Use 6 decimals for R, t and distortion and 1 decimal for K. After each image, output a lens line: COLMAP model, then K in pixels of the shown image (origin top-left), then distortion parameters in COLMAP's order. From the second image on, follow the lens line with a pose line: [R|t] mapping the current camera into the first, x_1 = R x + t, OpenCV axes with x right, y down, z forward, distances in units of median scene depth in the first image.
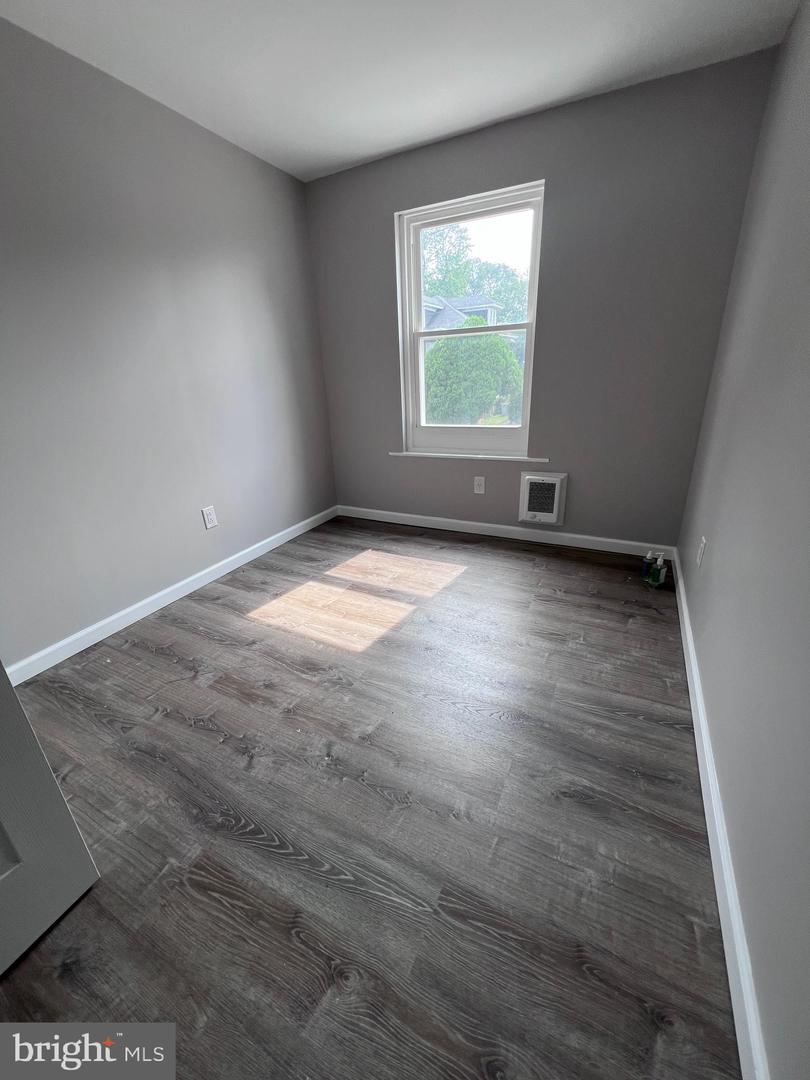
lens RADIAL K [[433.1, 0, 403.0], [0, 433.1, 538.5], [0, 0, 1]] dist [-0.000597, -0.000326]
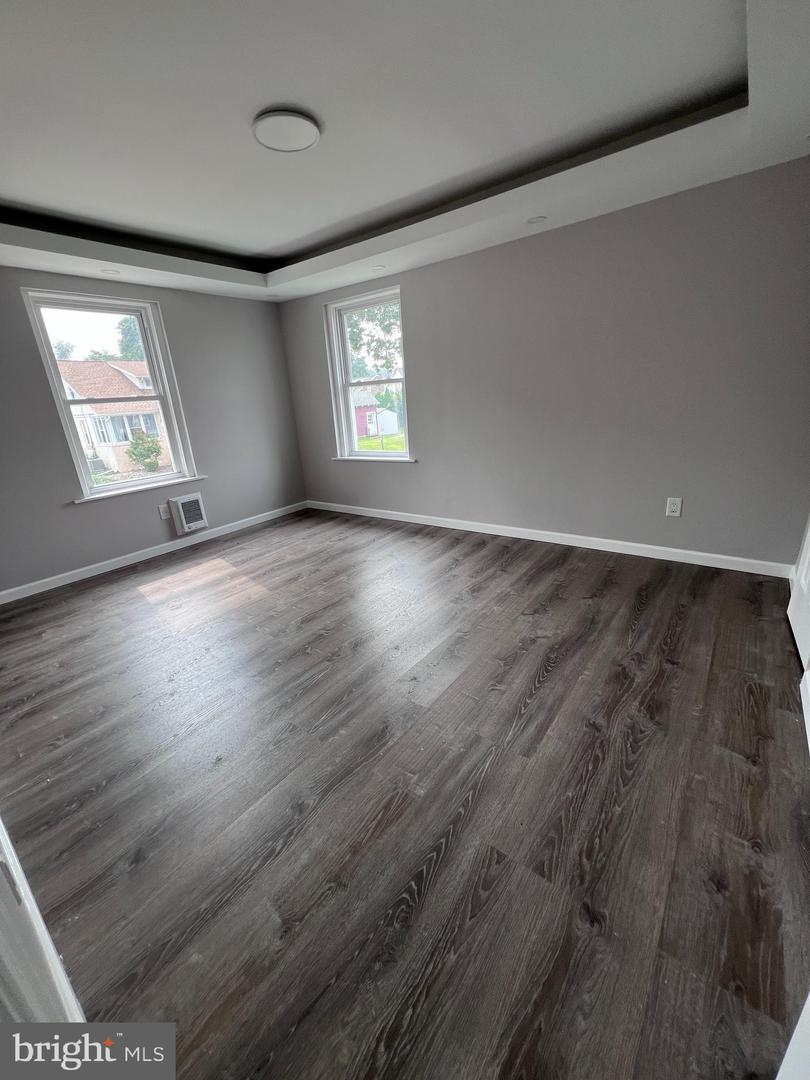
lens RADIAL K [[433.1, 0, 406.1], [0, 433.1, 540.6], [0, 0, 1]] dist [-0.000597, -0.000326]
pose [[0.186415, -0.277479, 0.942473, -1.097919], [0.419613, 0.889879, 0.178998, -0.164898], [-0.888355, 0.362106, 0.282320, 0.529062]]
